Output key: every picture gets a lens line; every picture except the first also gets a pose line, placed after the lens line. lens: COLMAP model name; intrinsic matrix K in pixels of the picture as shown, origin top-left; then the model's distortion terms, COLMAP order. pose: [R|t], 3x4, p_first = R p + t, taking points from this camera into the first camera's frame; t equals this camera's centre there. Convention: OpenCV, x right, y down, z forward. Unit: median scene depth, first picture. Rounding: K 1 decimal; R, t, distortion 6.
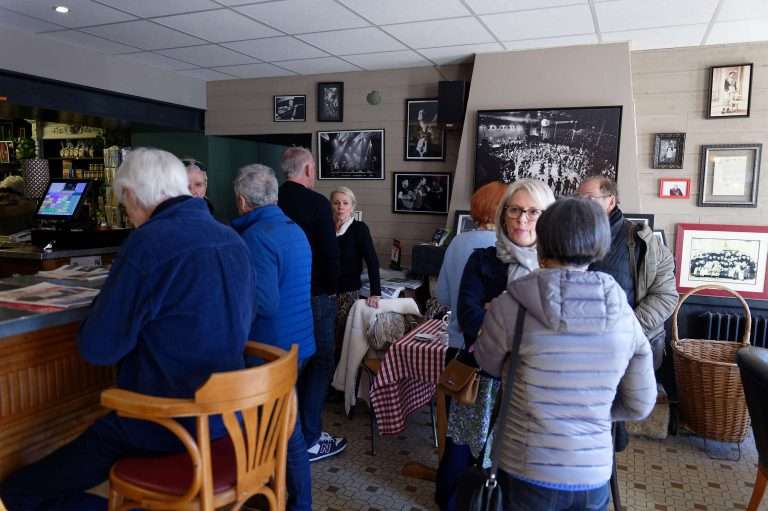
lens RADIAL K [[544.0, 0, 383.0], [0, 544.0, 253.8], [0, 0, 1]] dist [0.013696, 0.000456]
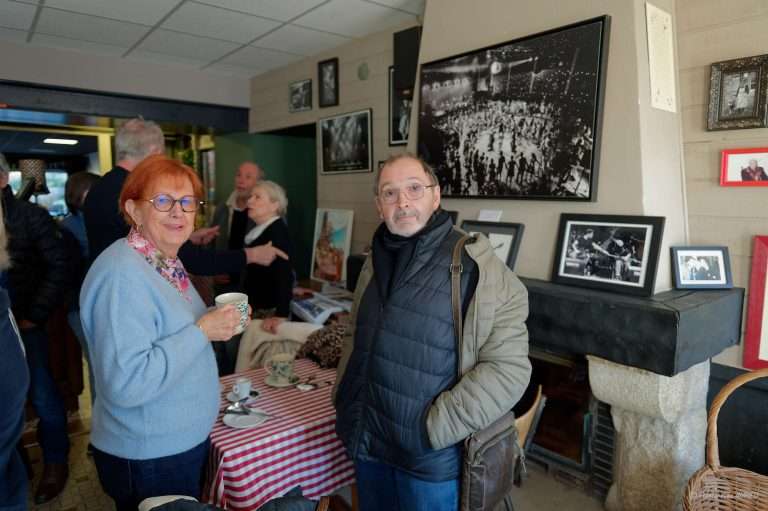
lens RADIAL K [[508.2, 0, 385.5], [0, 508.2, 255.7], [0, 0, 1]] dist [0.023099, -0.004117]
pose [[0.883408, 0.050546, -0.465870, 0.460156], [-0.053650, 0.998538, 0.006605, -0.022110], [0.465522, 0.019159, 0.884829, 0.418791]]
